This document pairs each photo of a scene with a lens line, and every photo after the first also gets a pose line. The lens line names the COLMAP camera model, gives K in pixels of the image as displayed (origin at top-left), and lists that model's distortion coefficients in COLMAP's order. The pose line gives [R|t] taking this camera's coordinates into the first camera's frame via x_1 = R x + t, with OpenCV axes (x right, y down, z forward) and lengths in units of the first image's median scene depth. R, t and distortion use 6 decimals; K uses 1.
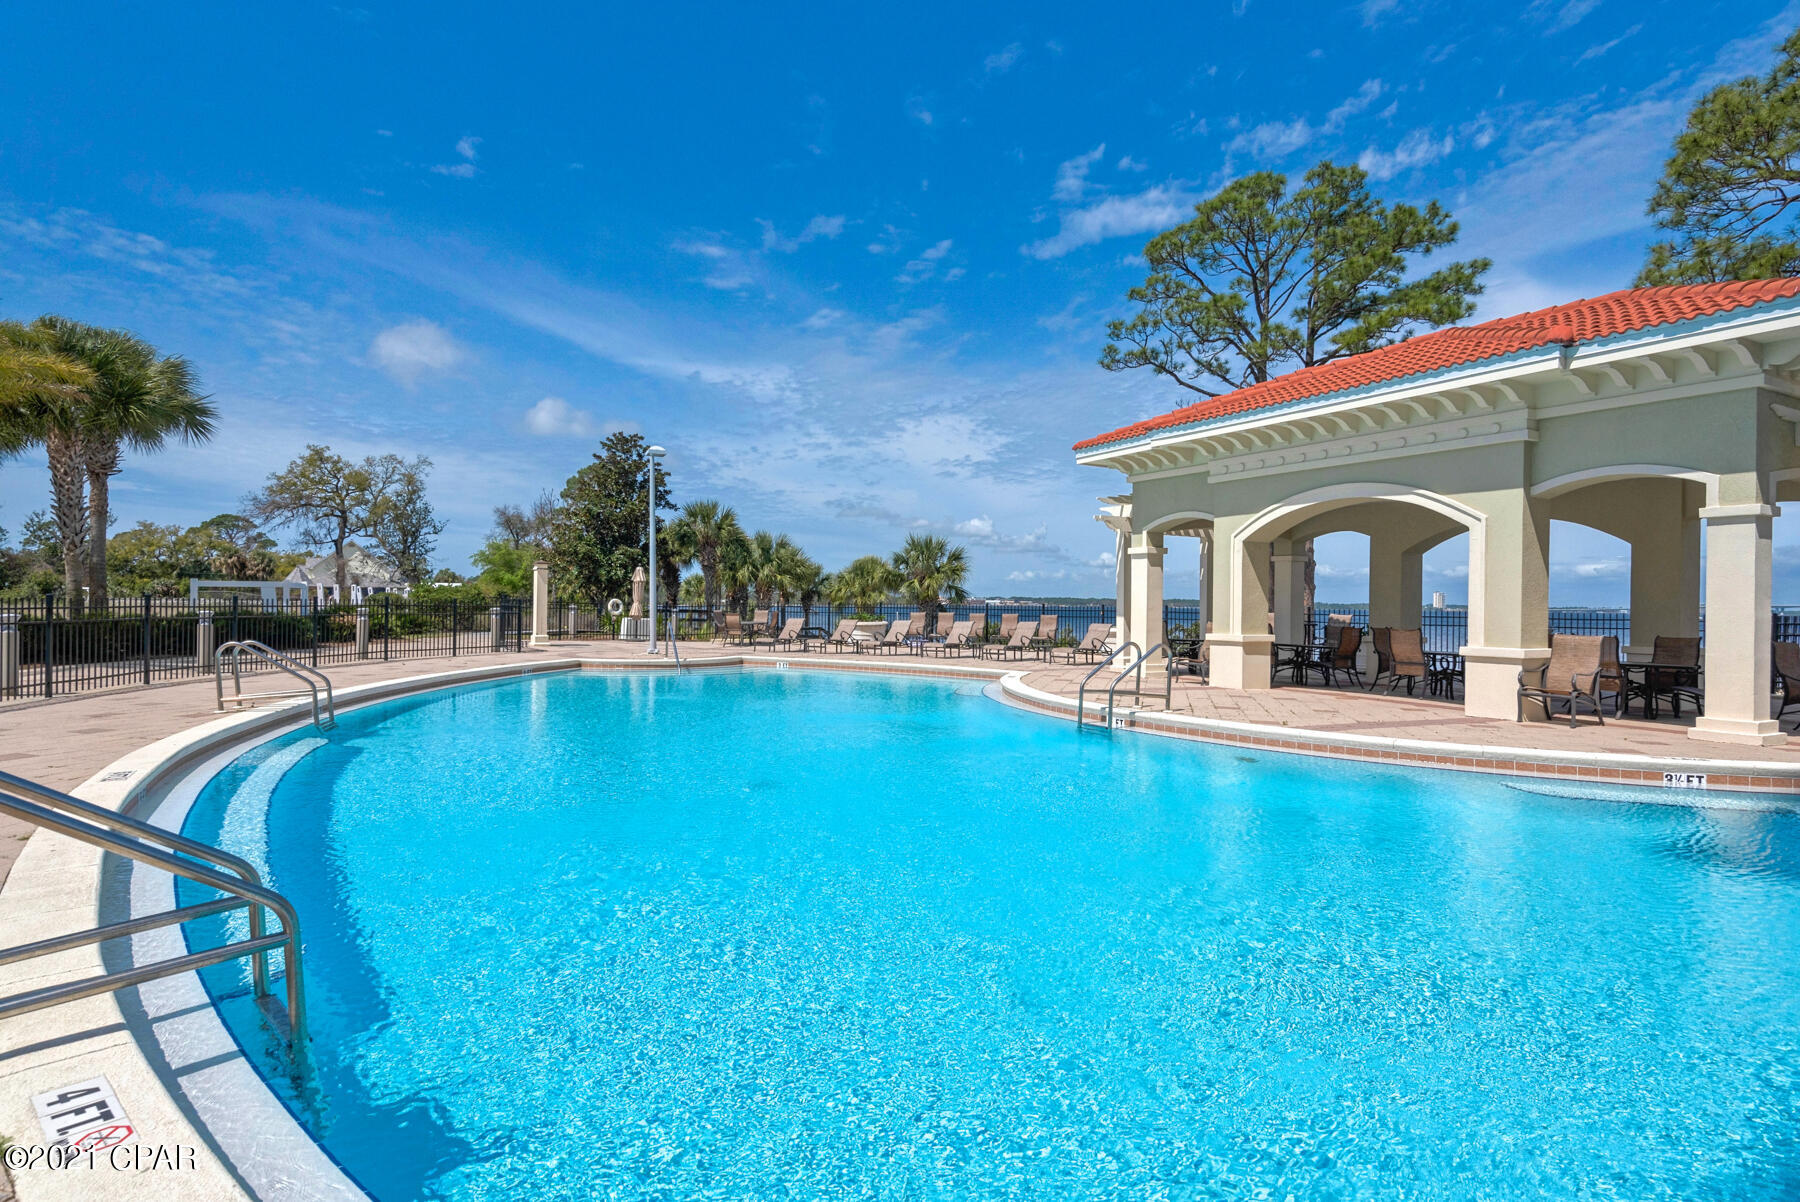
lens RADIAL K [[1002.5, 0, 900.0], [0, 1002.5, 601.0], [0, 0, 1]] dist [-0.001680, -0.000707]
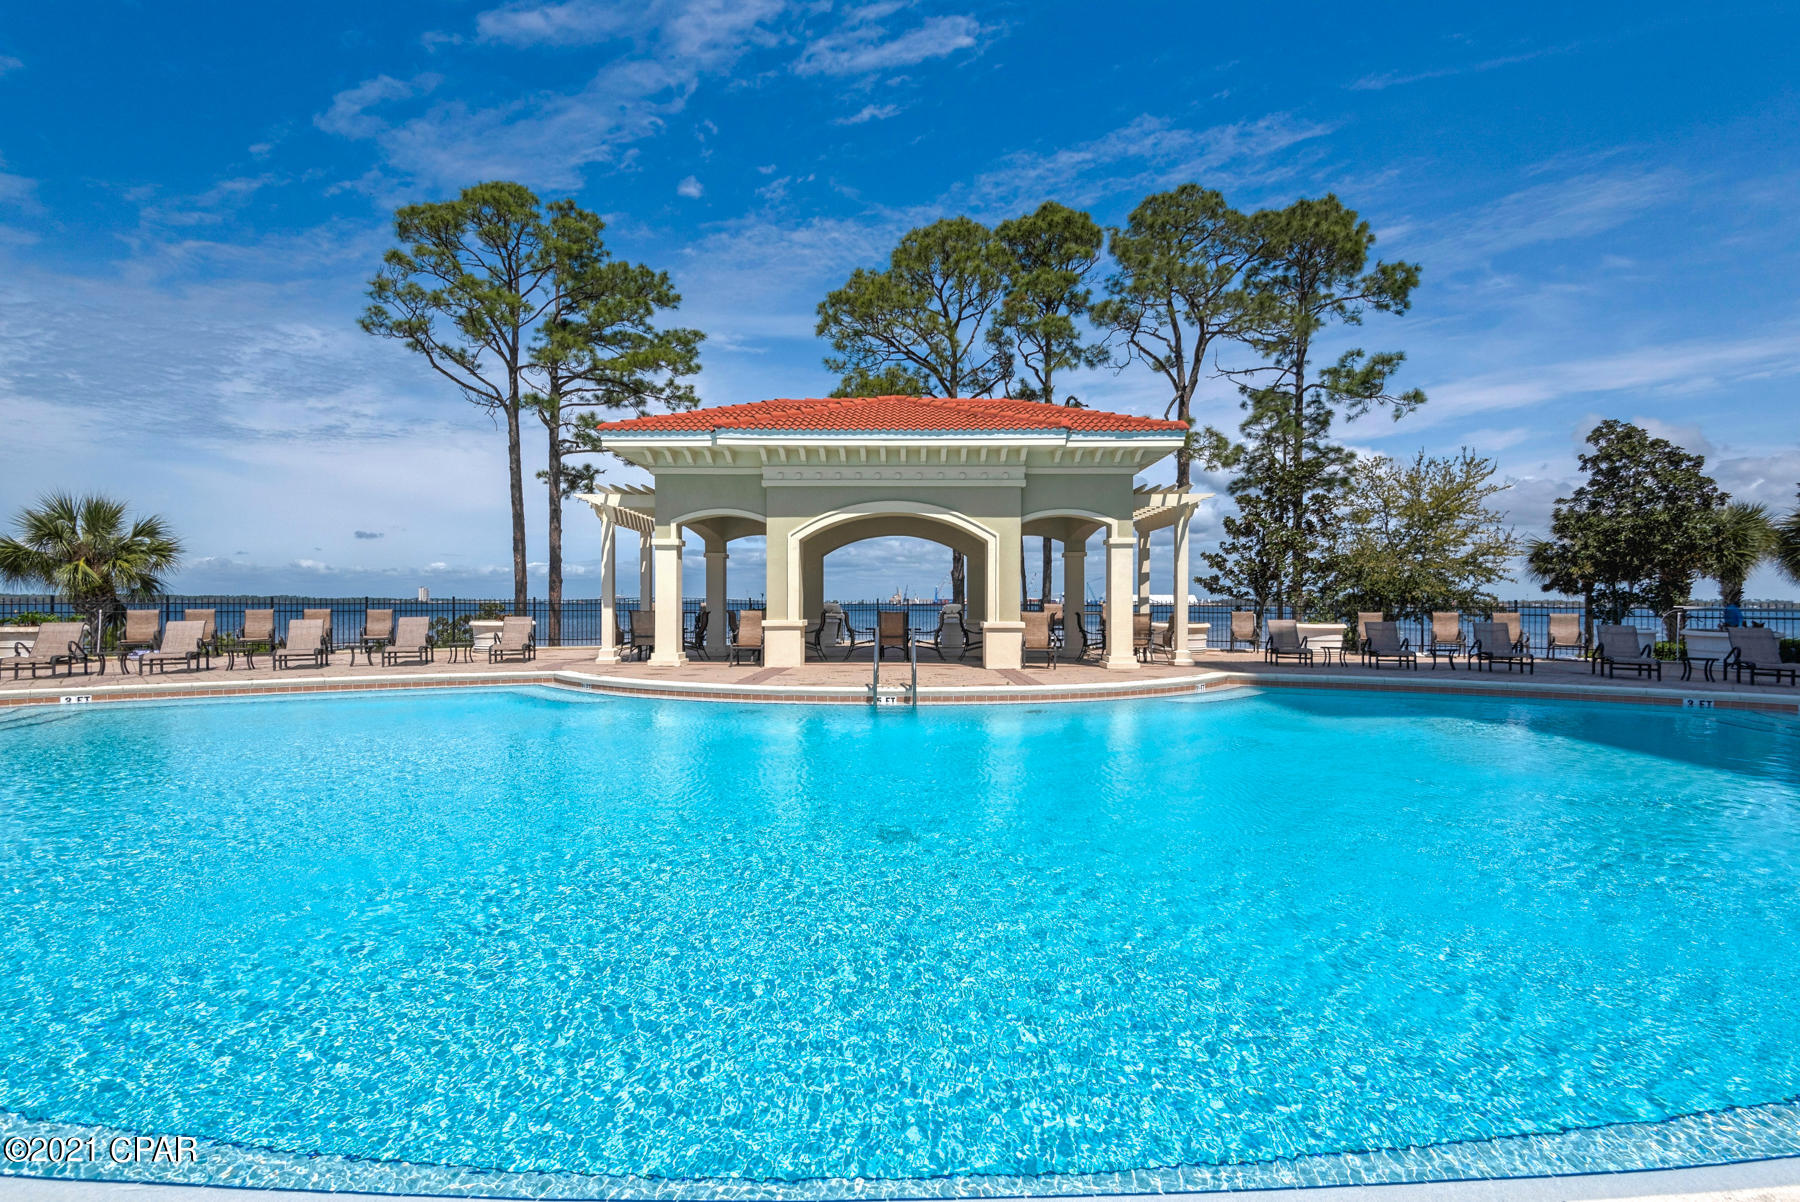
lens RADIAL K [[855.4, 0, 900.0], [0, 855.4, 601.0], [0, 0, 1]] dist [0.000681, 0.000025]
pose [[0.440177, -0.007784, 0.897878, -0.477913], [0.002312, 0.999969, 0.007535, 0.003463], [-0.897908, -0.001241, 0.440181, 0.447125]]
